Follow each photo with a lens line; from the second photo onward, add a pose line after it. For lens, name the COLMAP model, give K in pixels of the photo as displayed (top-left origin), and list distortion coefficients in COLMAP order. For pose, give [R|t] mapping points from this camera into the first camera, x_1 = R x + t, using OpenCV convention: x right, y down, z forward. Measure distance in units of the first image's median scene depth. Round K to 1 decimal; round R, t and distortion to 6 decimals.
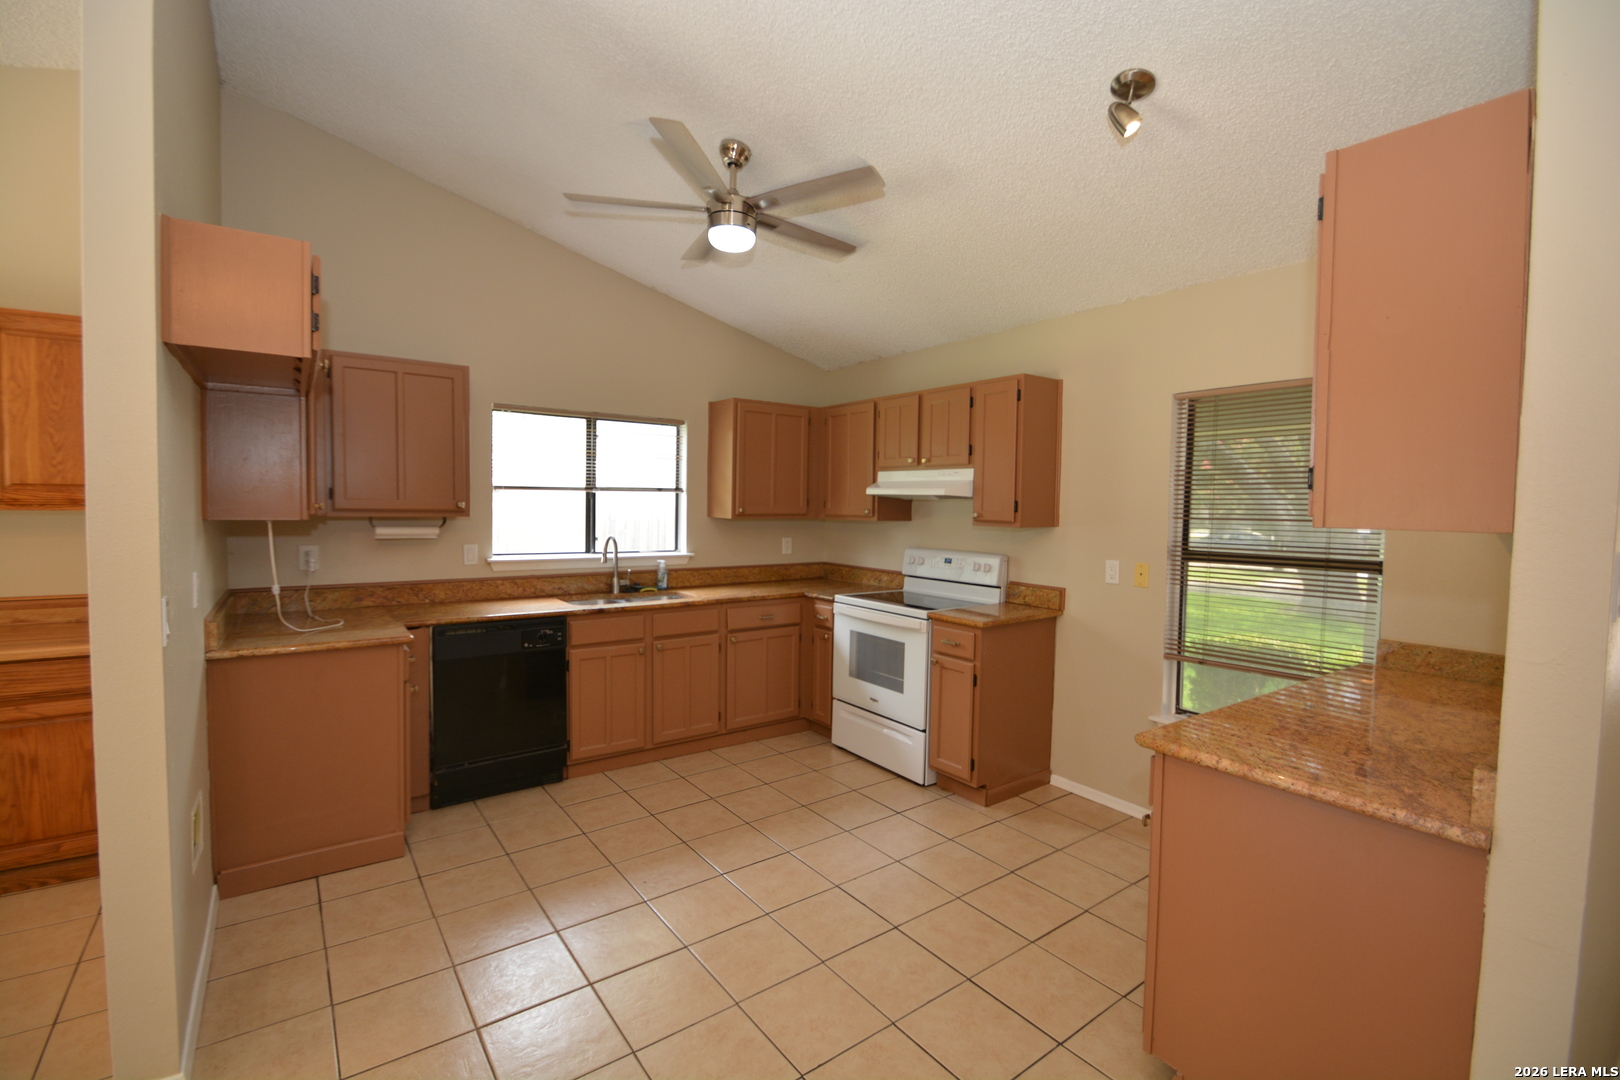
lens RADIAL K [[708.3, 0, 800.0], [0, 708.3, 528.8], [0, 0, 1]] dist [0.005721, -0.011918]
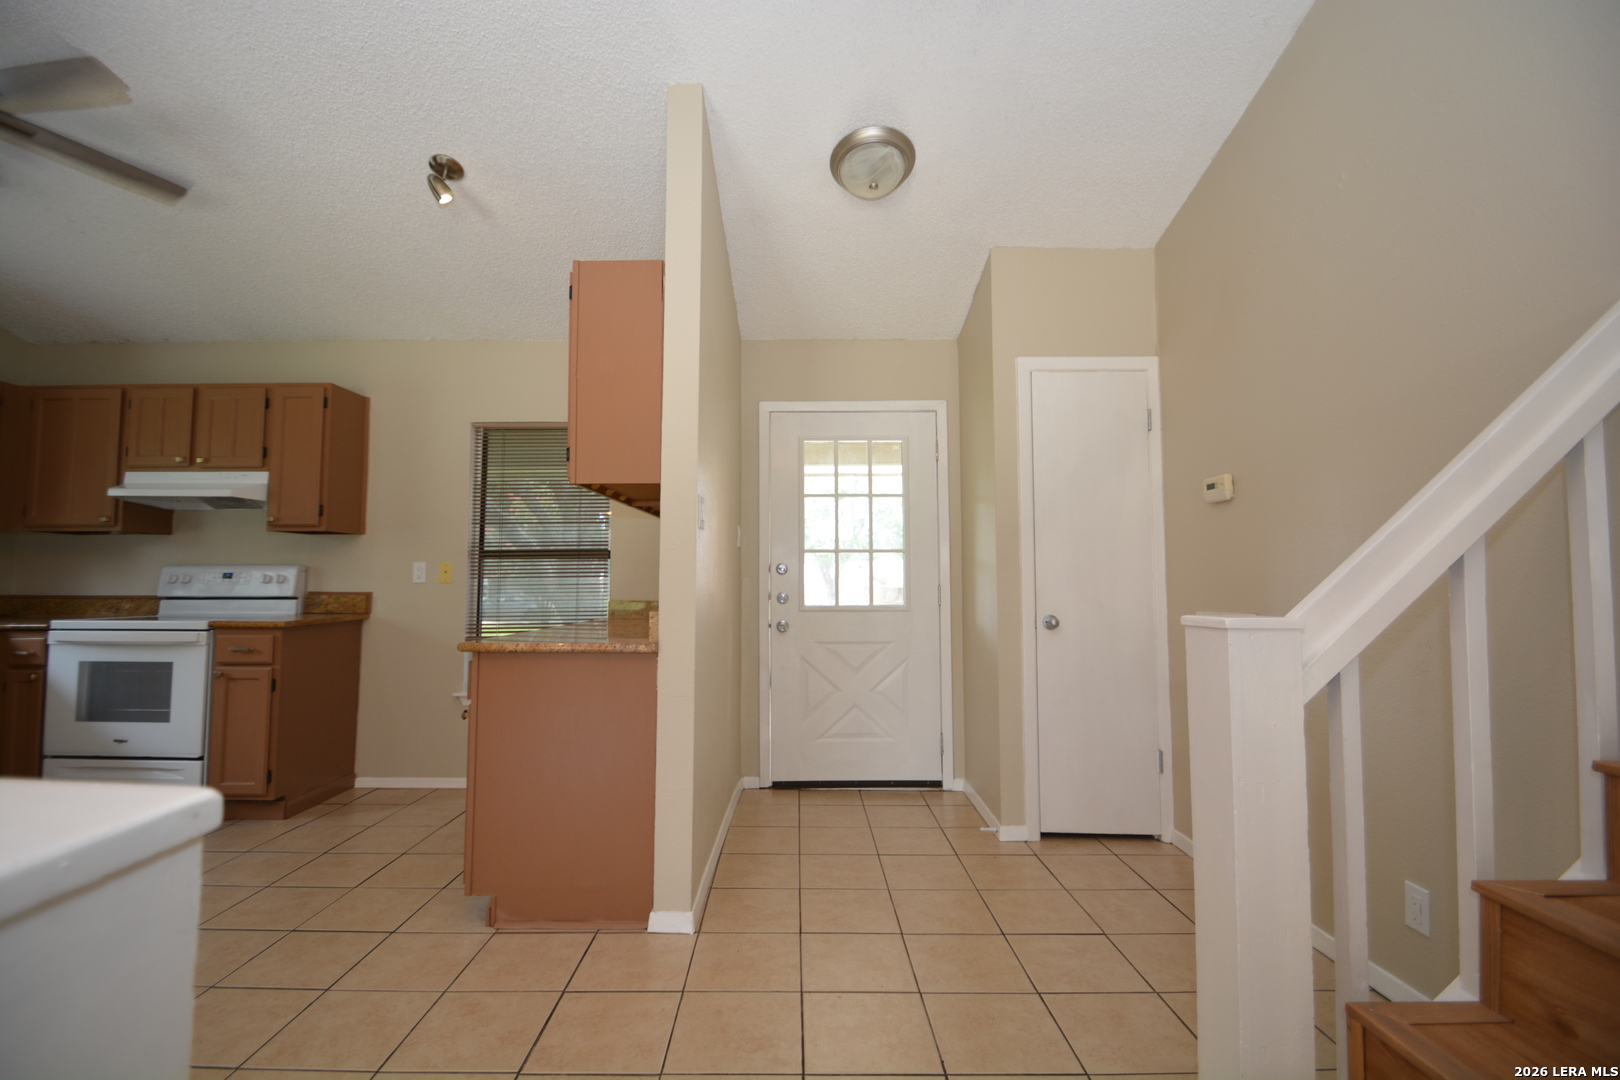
lens RADIAL K [[708.3, 0, 810.6], [0, 708.3, 539.5], [0, 0, 1]] dist [0.005721, -0.011918]
pose [[0.580123, 0.031536, 0.813918, -0.112717], [0.043937, 0.996584, -0.069929, 0.110908], [-0.813343, 0.076329, 0.576755, -0.154839]]
